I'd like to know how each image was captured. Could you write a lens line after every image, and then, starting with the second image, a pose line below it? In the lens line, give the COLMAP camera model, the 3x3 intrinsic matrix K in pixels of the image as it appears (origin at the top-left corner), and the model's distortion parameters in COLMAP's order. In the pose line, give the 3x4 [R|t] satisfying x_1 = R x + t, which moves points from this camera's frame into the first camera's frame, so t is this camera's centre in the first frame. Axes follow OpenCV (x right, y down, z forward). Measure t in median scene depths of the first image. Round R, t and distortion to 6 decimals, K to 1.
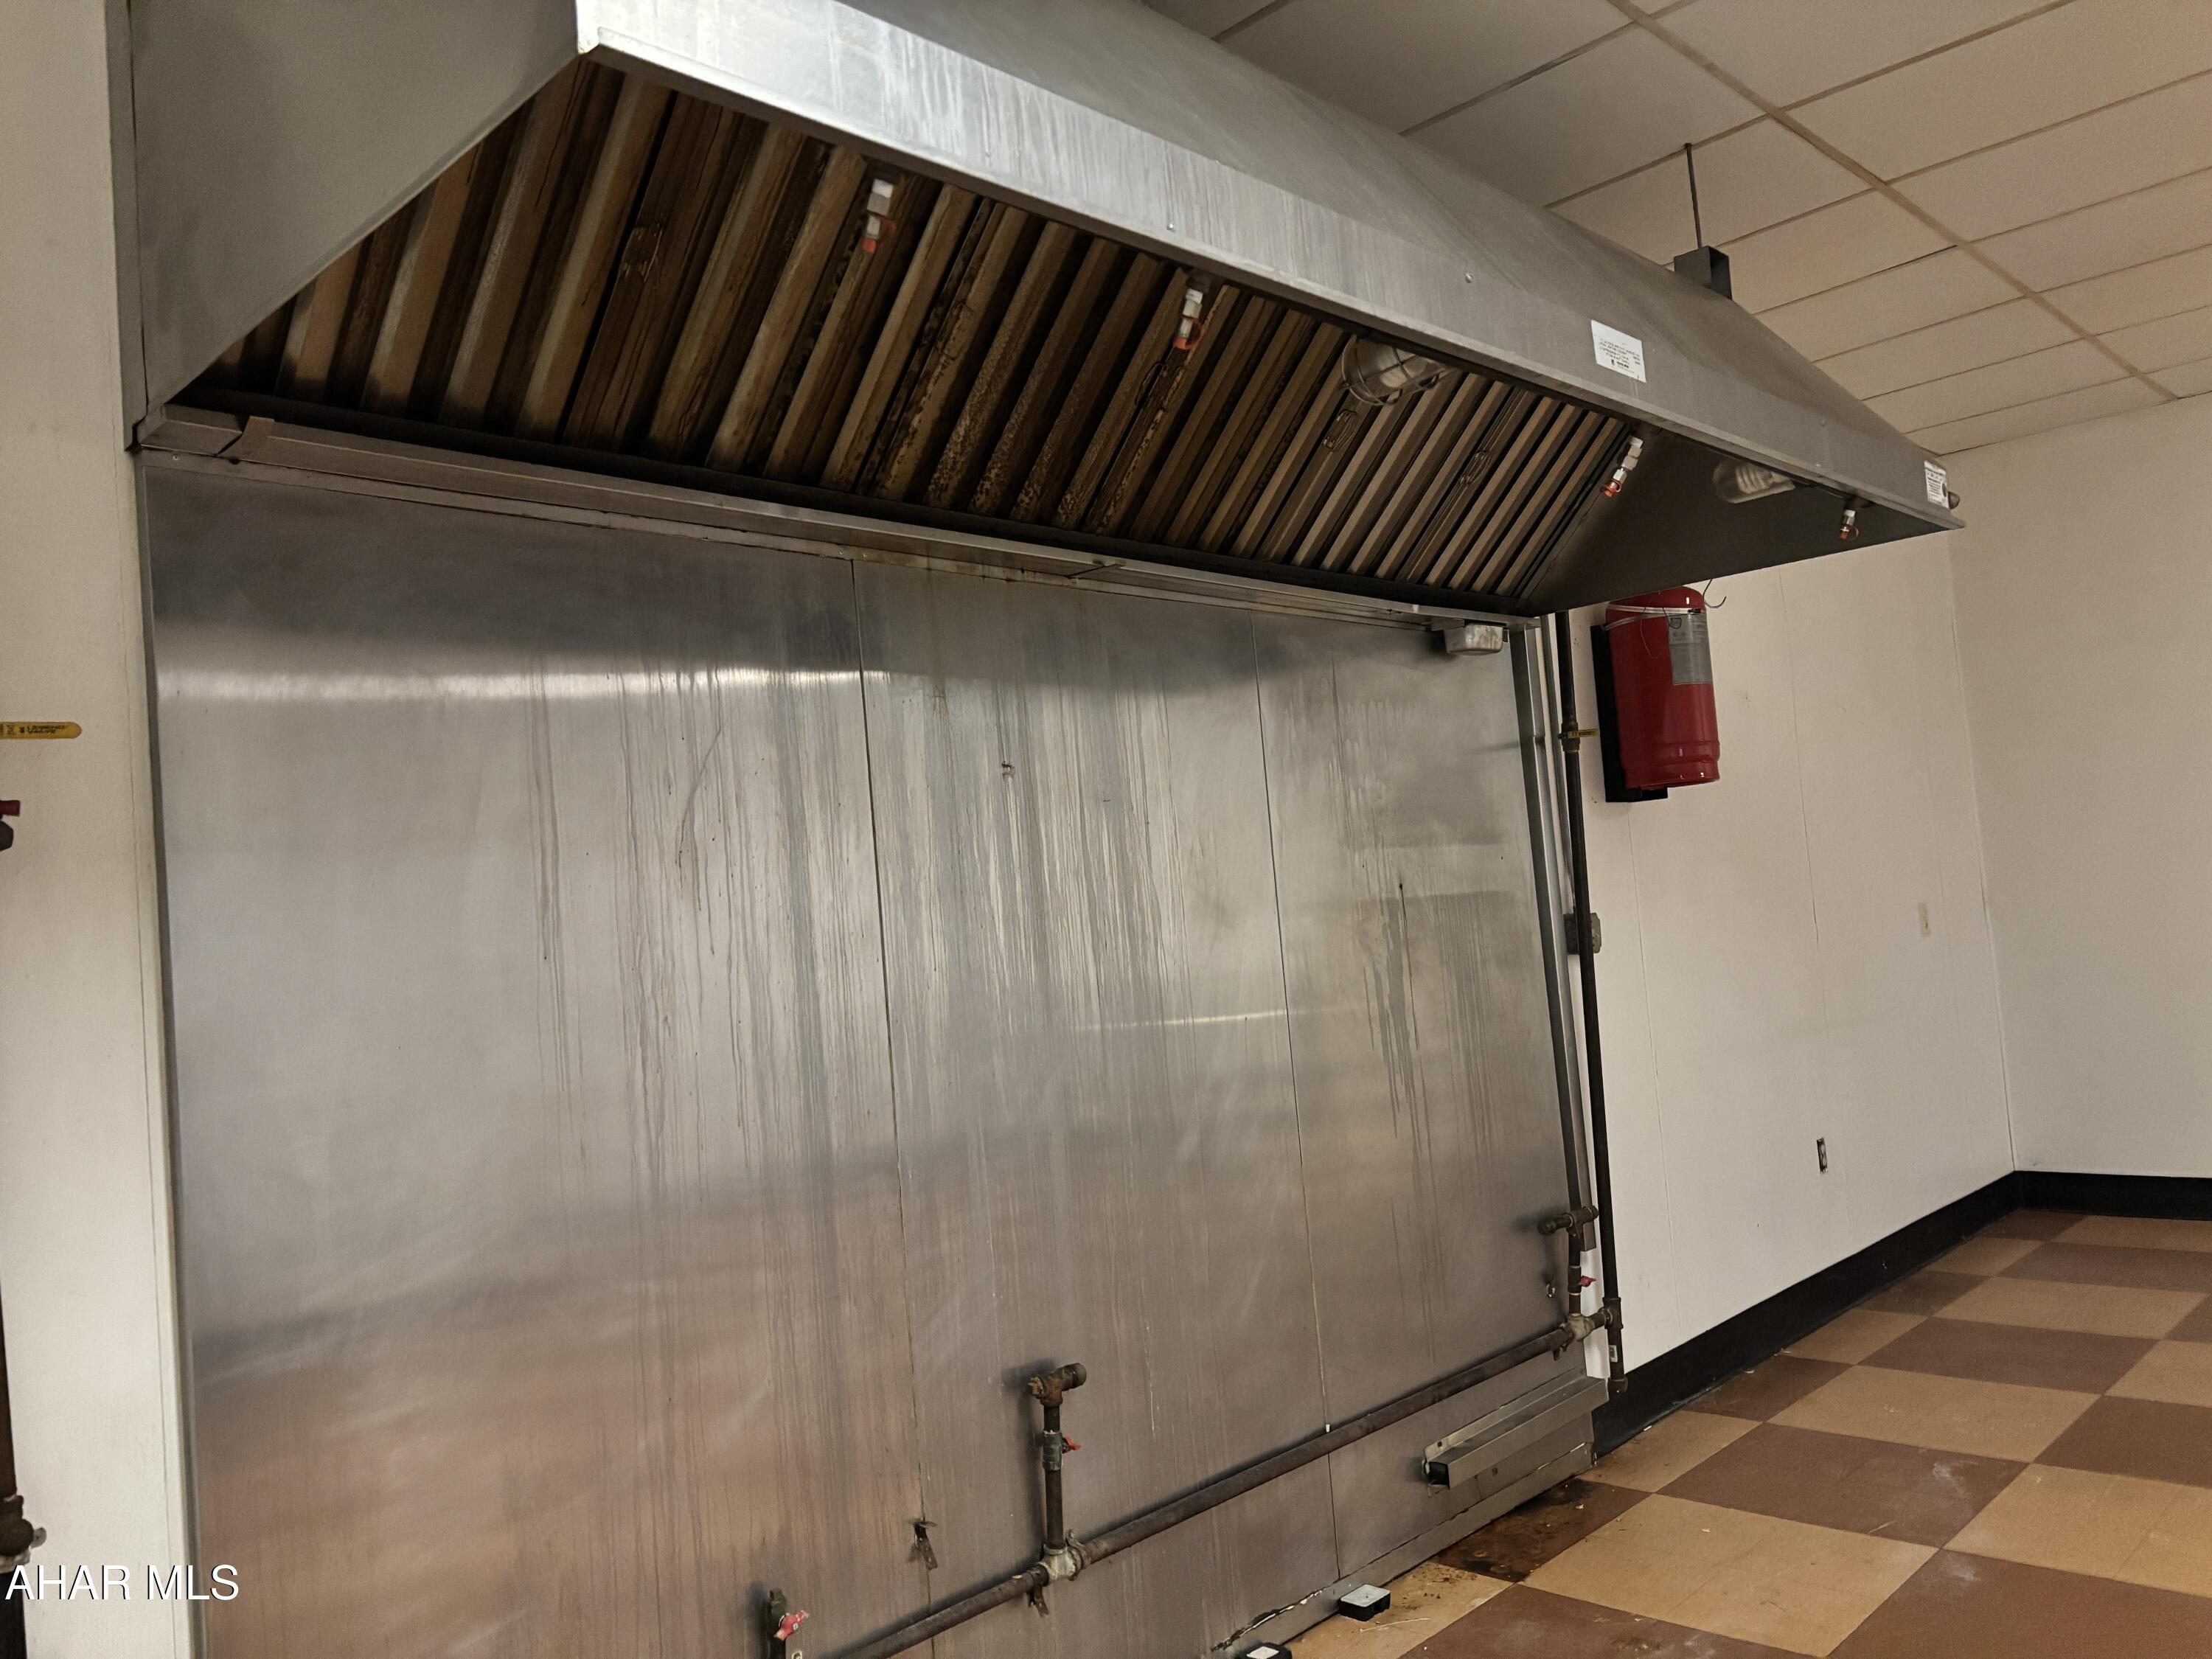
lens RADIAL K [[1661.5, 0, 1106.0], [0, 1661.5, 829.5], [0, 0, 1]] dist [0.068392, -0.060157]
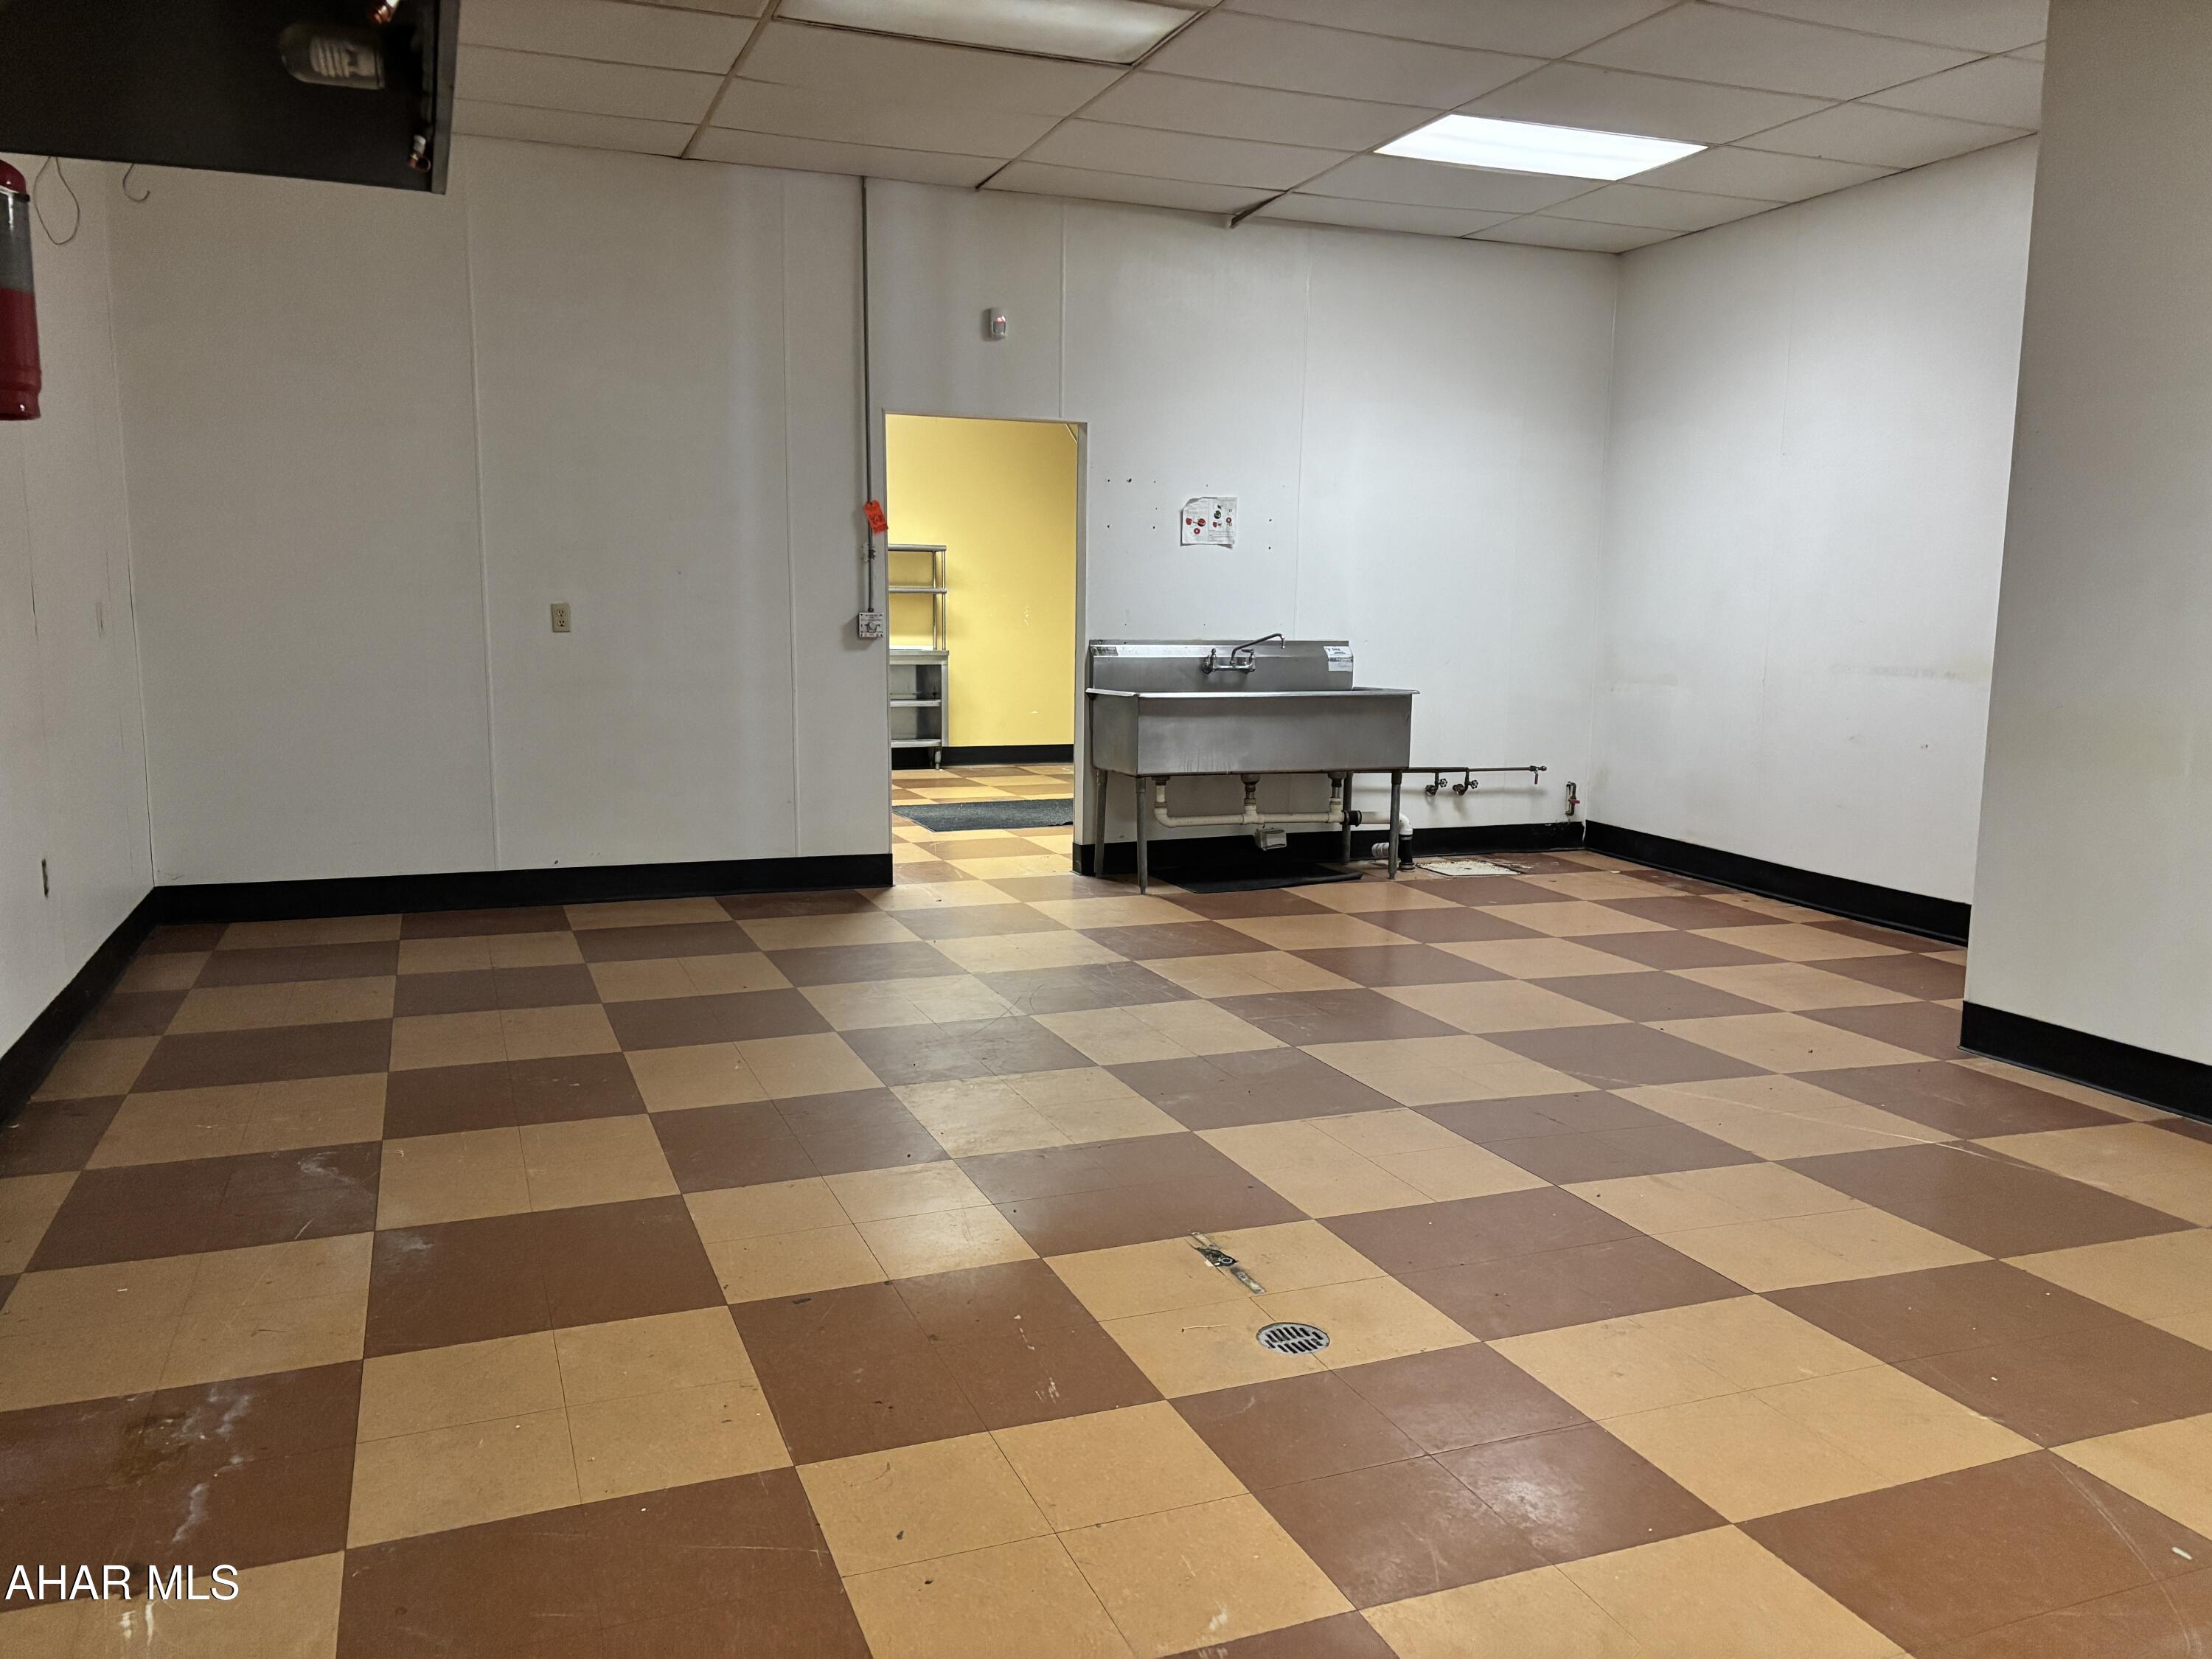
lens RADIAL K [[1661.5, 0, 1106.0], [0, 1661.5, 829.5], [0, 0, 1]] dist [0.068392, -0.060157]
pose [[0.416244, -0.041602, 0.908300, -0.204329], [-0.098892, 0.990955, 0.090707, 0.050436], [-0.903859, -0.127580, 0.408366, 0.210889]]
